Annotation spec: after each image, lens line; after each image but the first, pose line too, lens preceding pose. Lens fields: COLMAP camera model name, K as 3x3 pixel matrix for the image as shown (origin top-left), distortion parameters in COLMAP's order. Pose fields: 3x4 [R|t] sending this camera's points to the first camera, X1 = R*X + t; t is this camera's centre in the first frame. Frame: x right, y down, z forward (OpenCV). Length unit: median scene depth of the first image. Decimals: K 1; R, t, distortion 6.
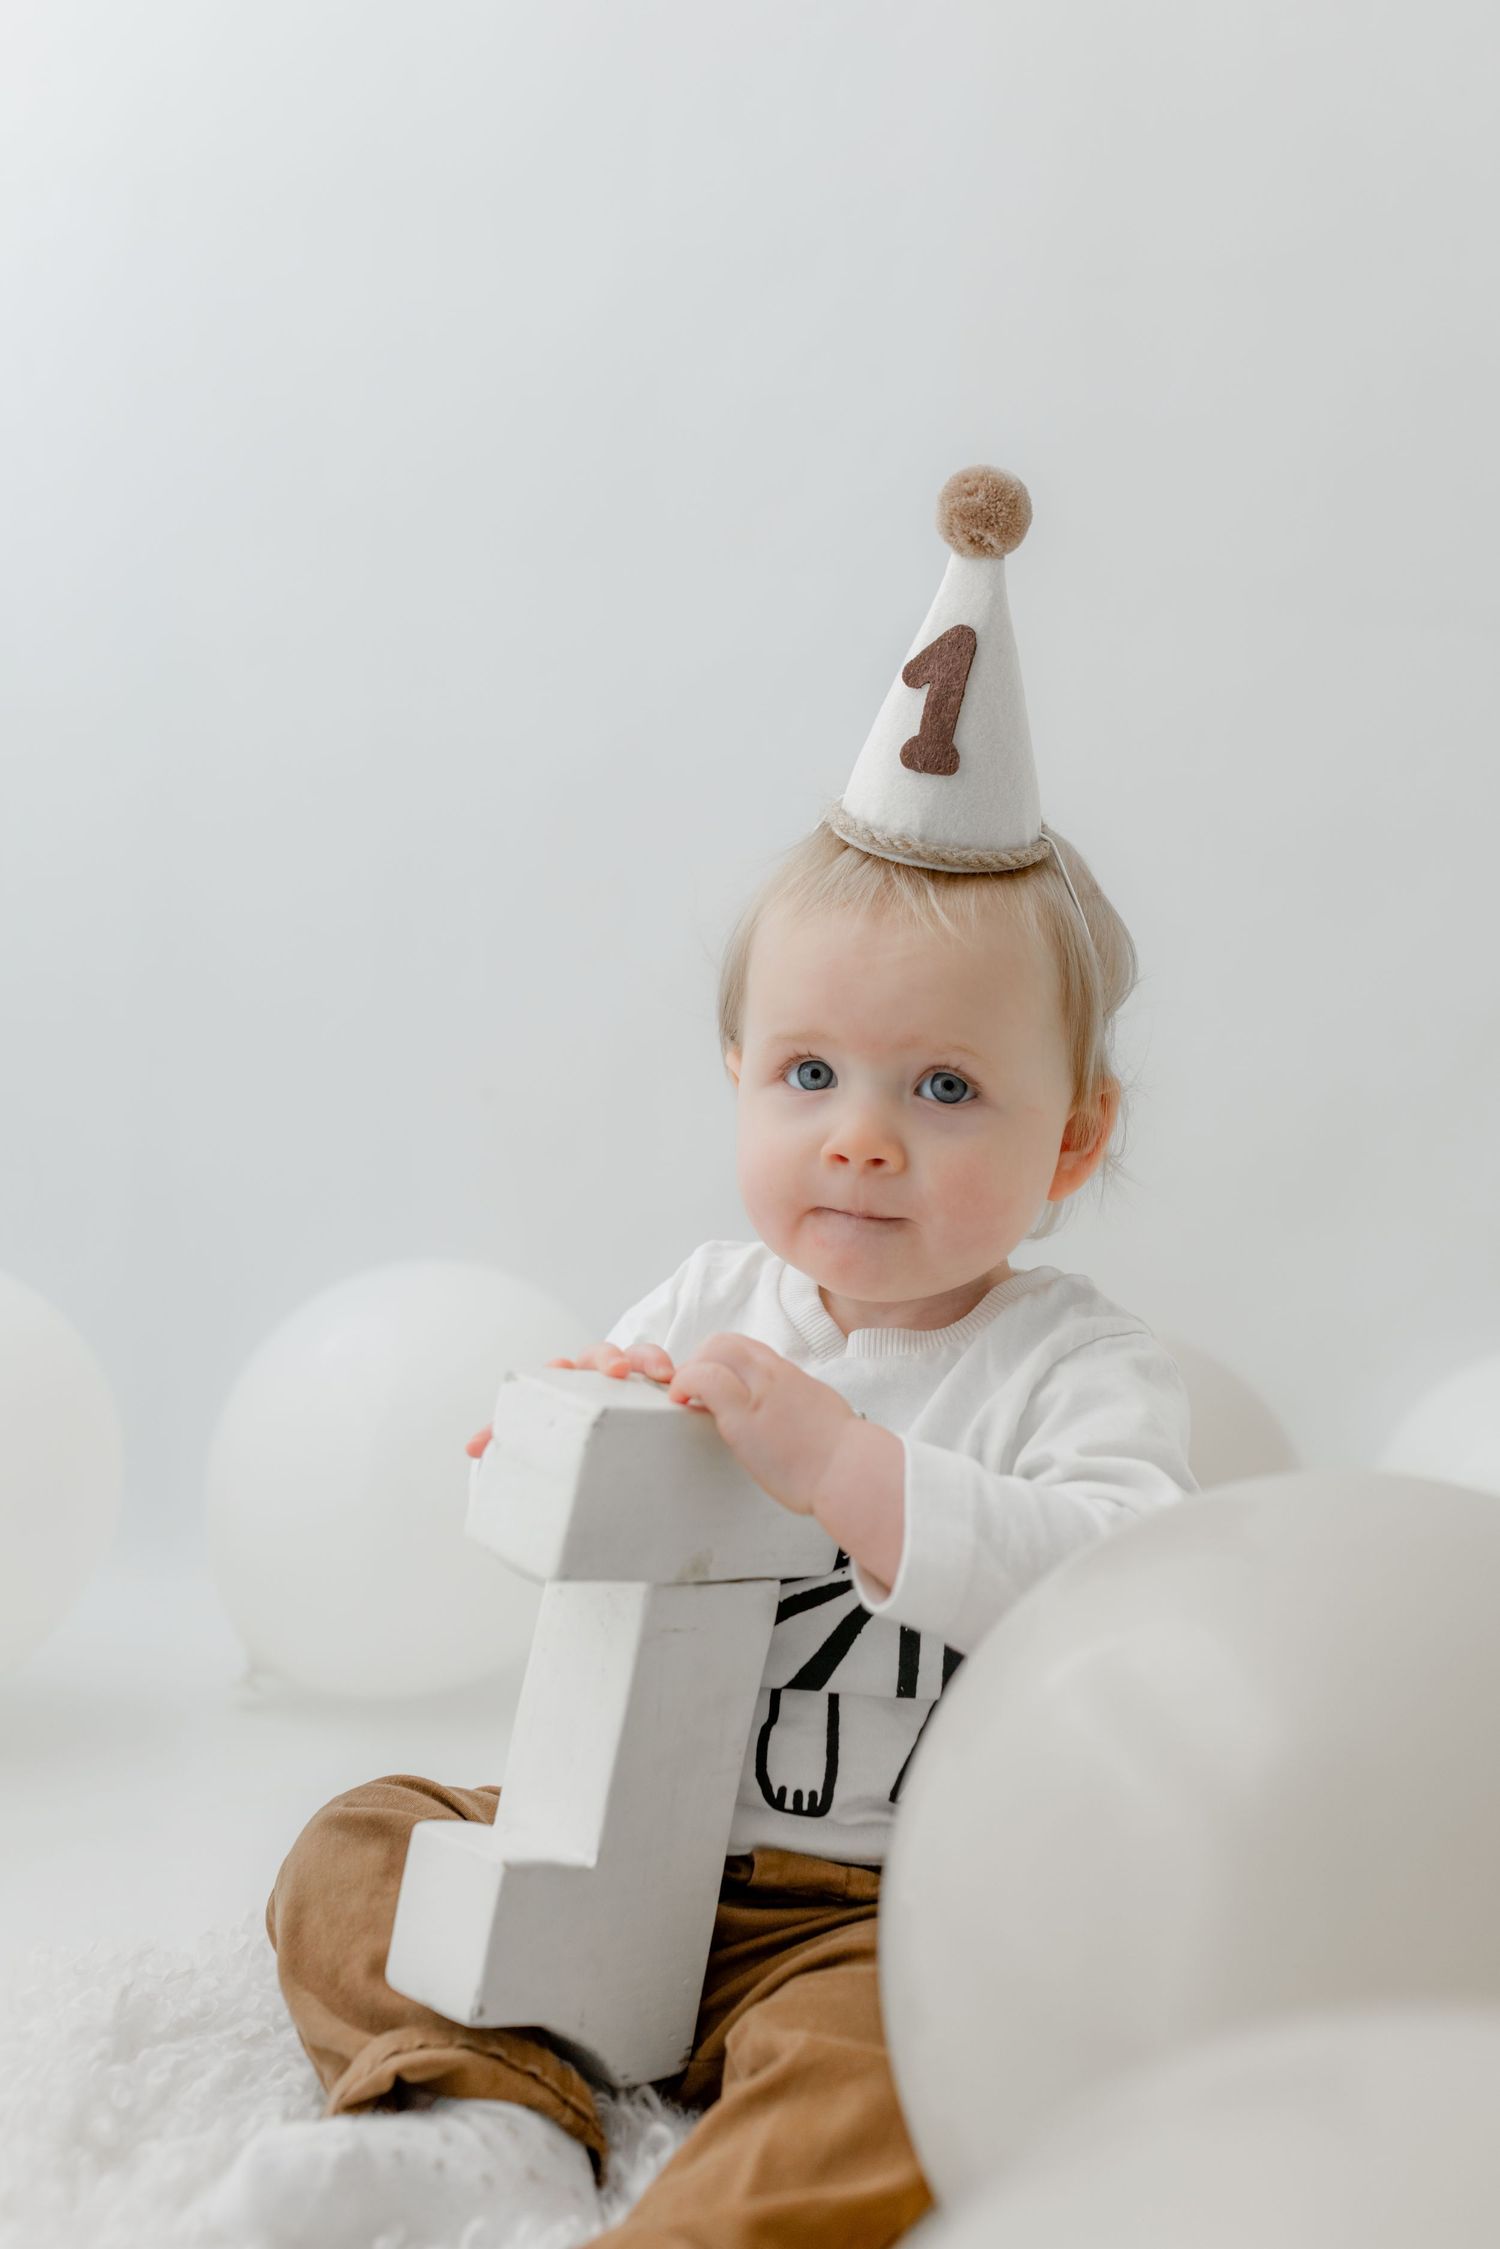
lens RADIAL K [[2299.9, 0, 750.0], [0, 2299.9, 1124.5], [0, 0, 1]] dist [-0.002323, -0.000323]
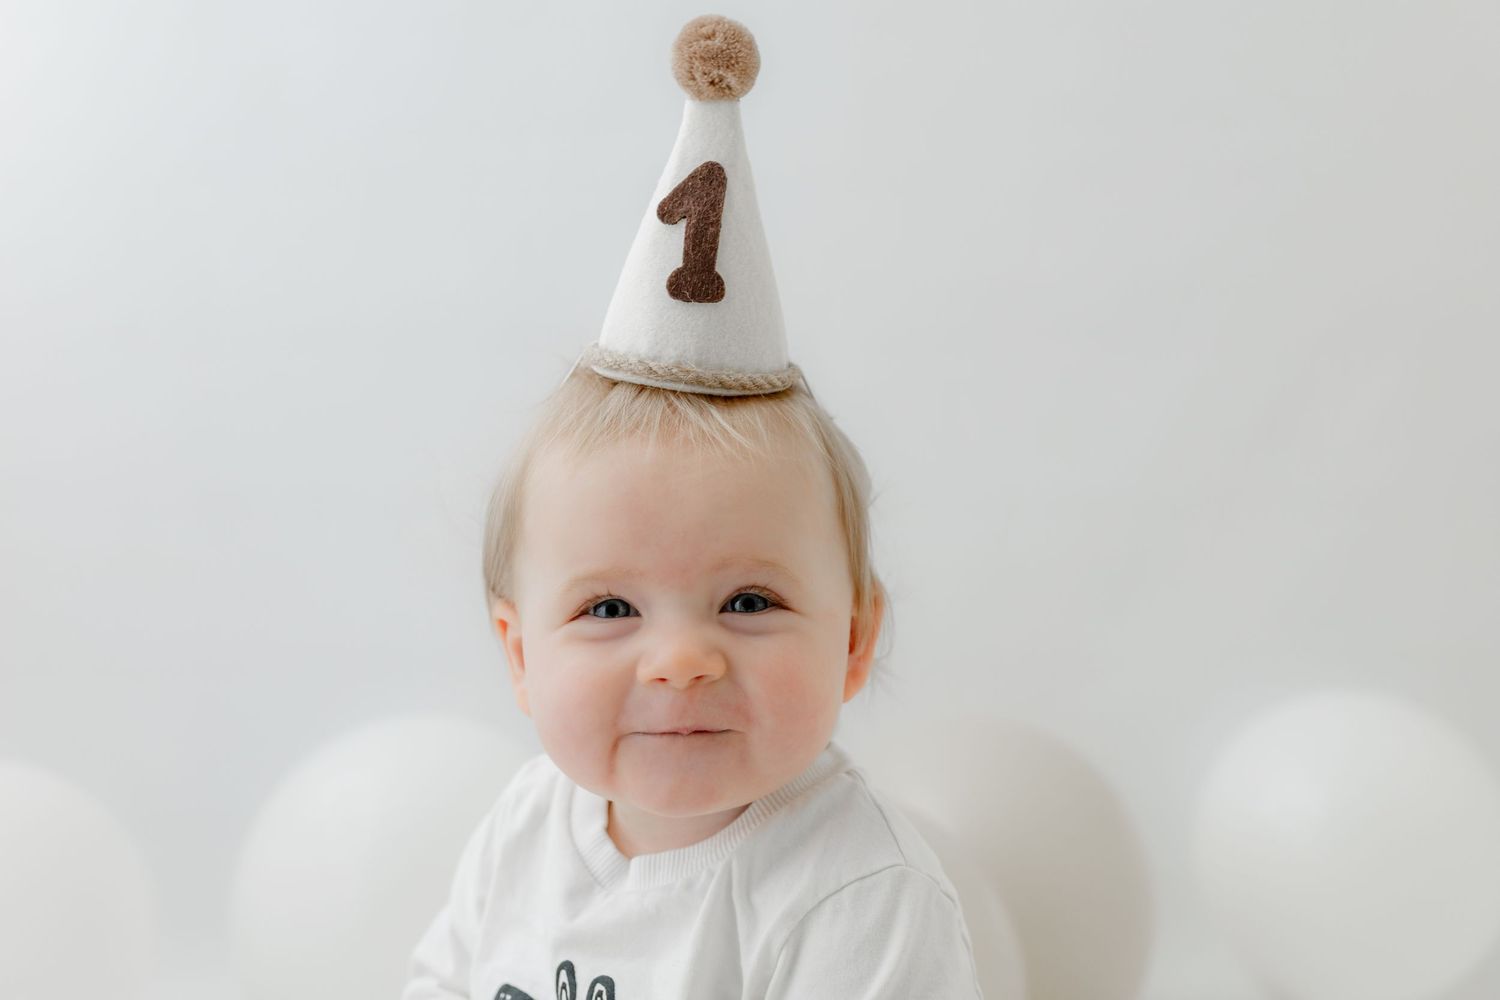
lens RADIAL K [[1534.0, 0, 750.0], [0, 1534.0, 500.0], [0, 0, 1]] dist [-0.002323, -0.000323]
pose [[0.931636, -0.093588, 0.351135, -0.149334], [0.143704, 0.982387, -0.119440, 0.019894], [-0.333772, 0.161733, 0.928676, 0.367389]]
